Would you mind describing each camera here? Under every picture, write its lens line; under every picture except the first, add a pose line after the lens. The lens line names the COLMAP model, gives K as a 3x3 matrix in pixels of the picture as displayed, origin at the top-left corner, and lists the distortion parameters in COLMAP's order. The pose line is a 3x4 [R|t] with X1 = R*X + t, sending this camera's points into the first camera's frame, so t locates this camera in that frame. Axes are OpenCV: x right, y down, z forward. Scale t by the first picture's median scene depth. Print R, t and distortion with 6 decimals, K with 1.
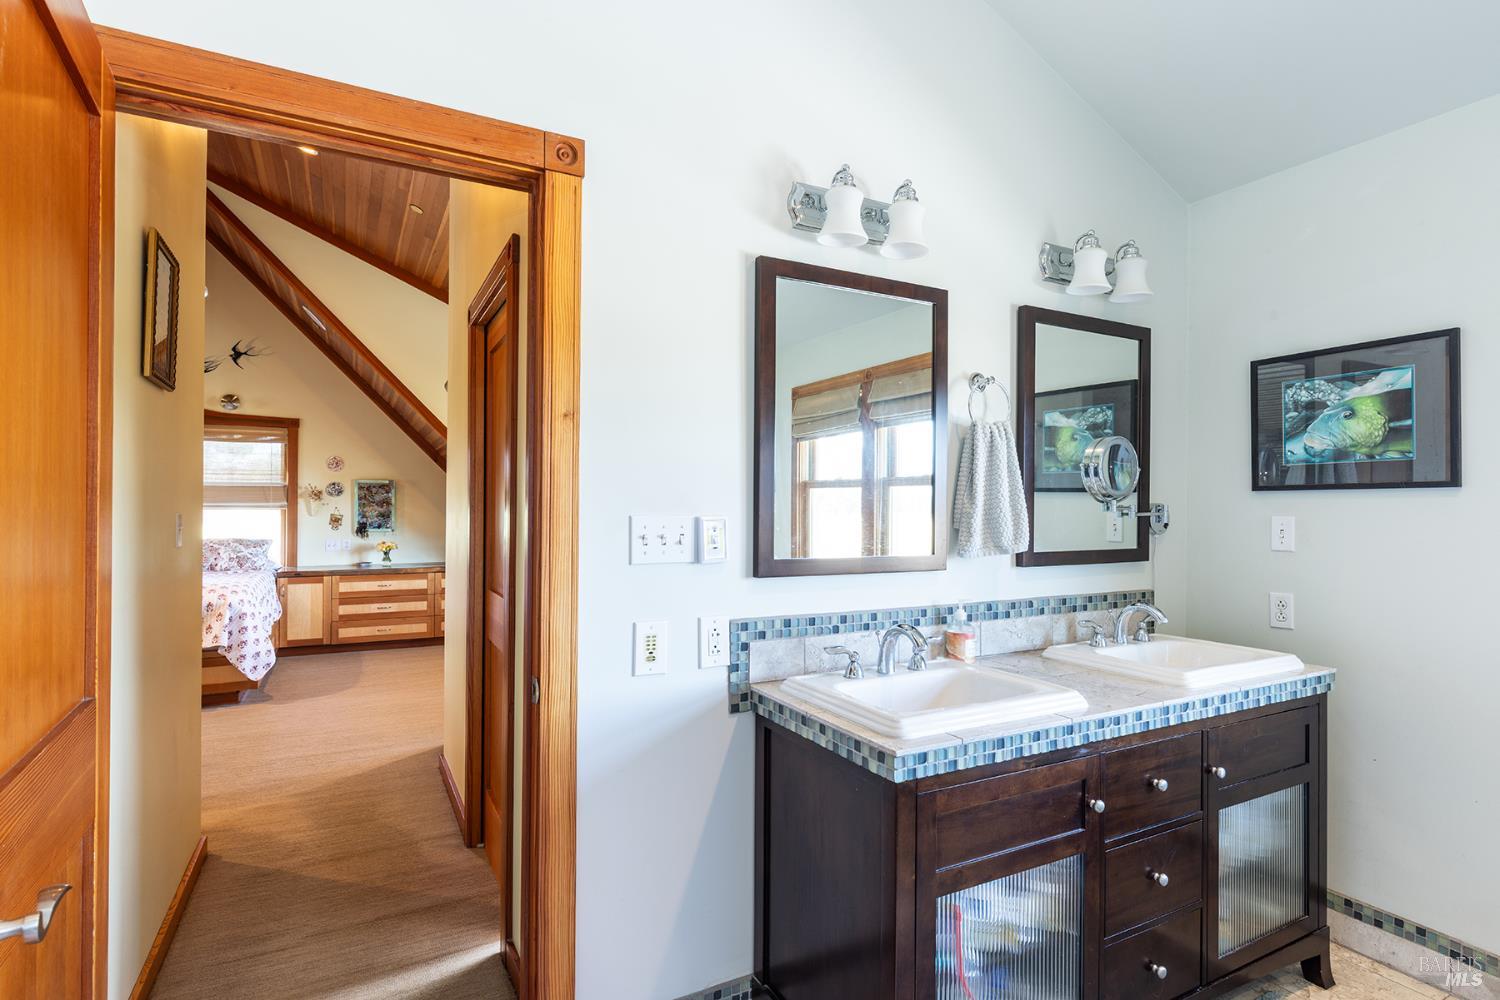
lens RADIAL K [[741.1, 0, 750.0], [0, 741.1, 500.0], [0, 0, 1]] dist [-0.002262, -0.000457]
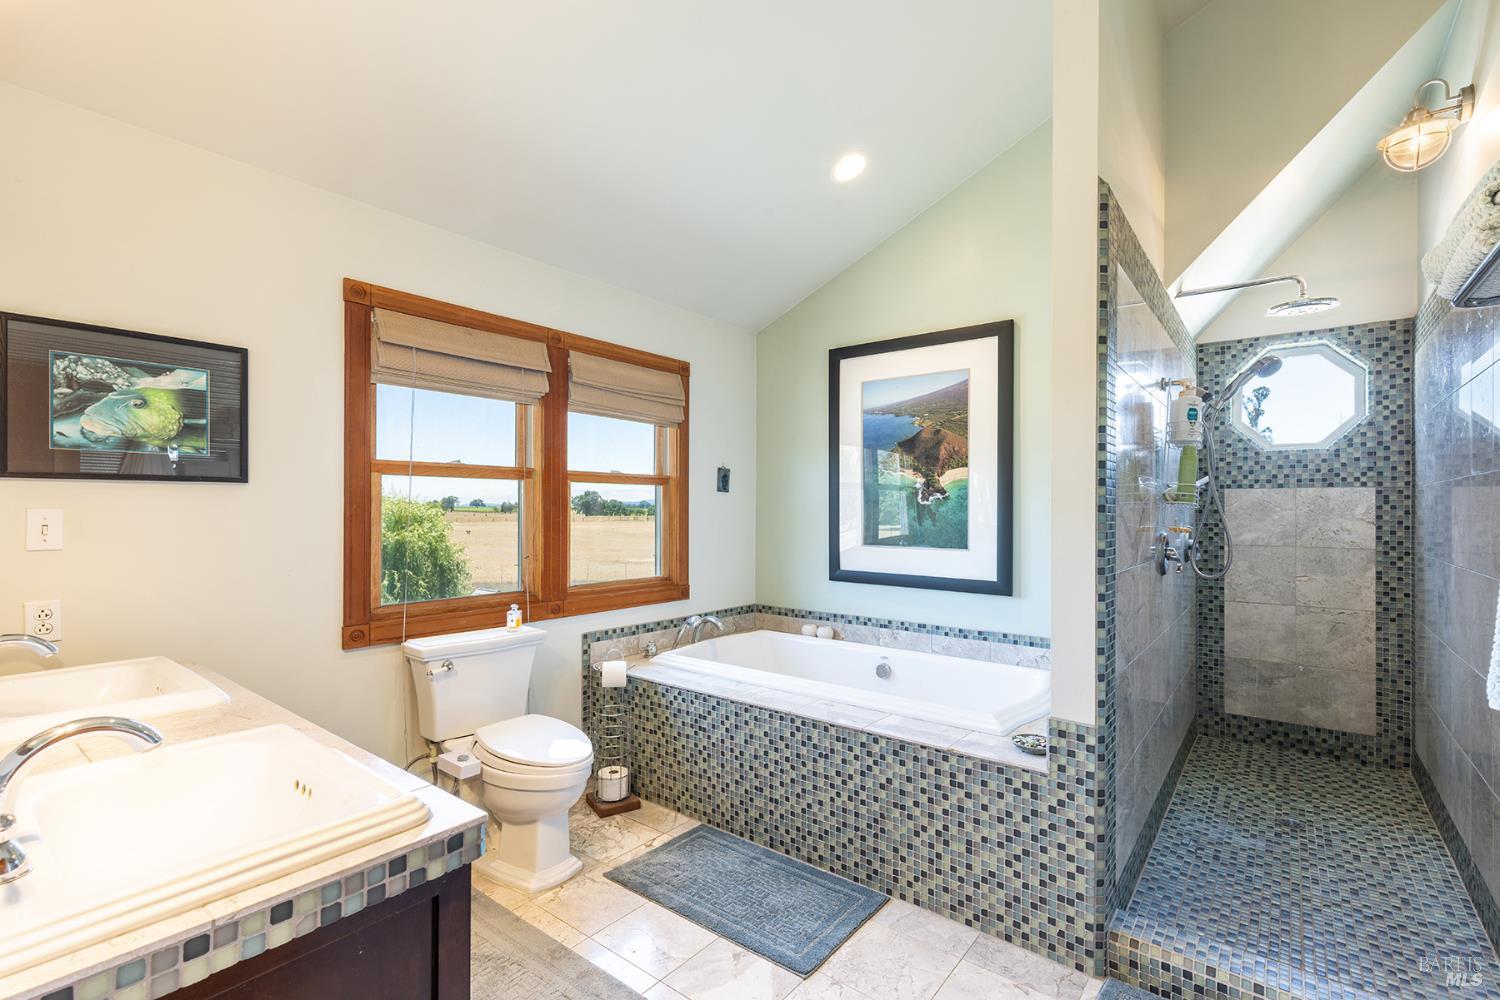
lens RADIAL K [[673.5, 0, 750.0], [0, 673.5, 505.1], [0, 0, 1]] dist [0.001664, 0.000202]
pose [[-0.392692, 0.002126, 0.919668, -0.643398], [-0.009732, 0.999932, -0.006467, 0.031740], [-0.919619, -0.011490, -0.392644, 1.218280]]
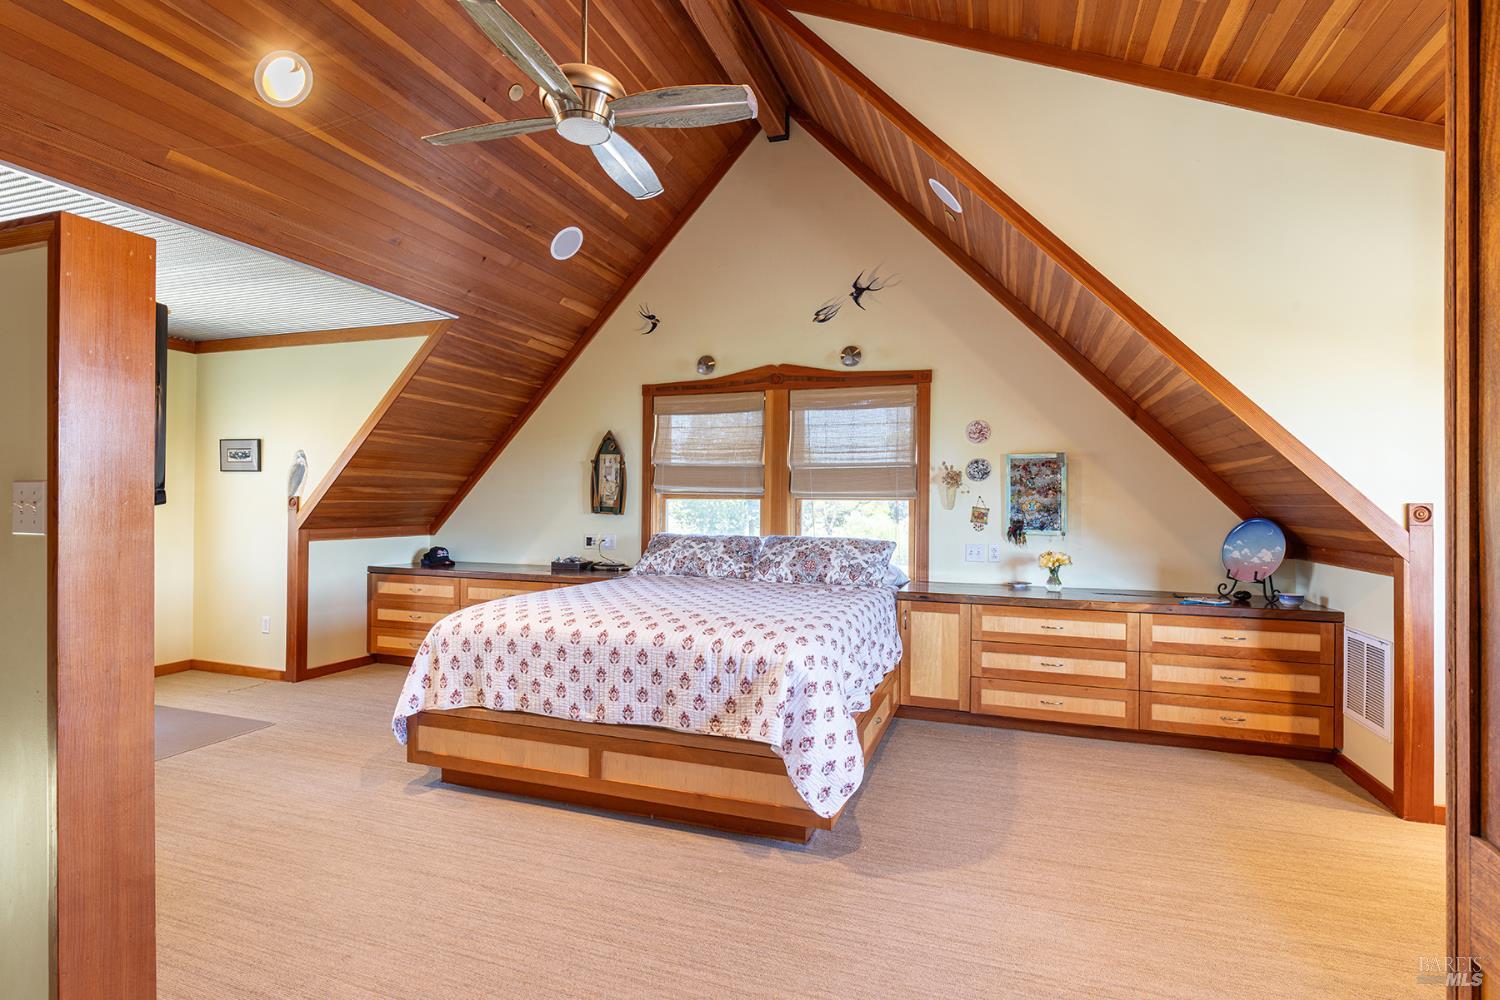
lens RADIAL K [[739.6, 0, 751.7], [0, 739.6, 500.9], [0, 0, 1]] dist [-0.000888, -0.000069]
pose [[0.677756, 0.000663, -0.735287, -0.209603], [0.001620, 0.999996, 0.002395, 0.011850], [0.735285, -0.002815, 0.677752, 0.399665]]
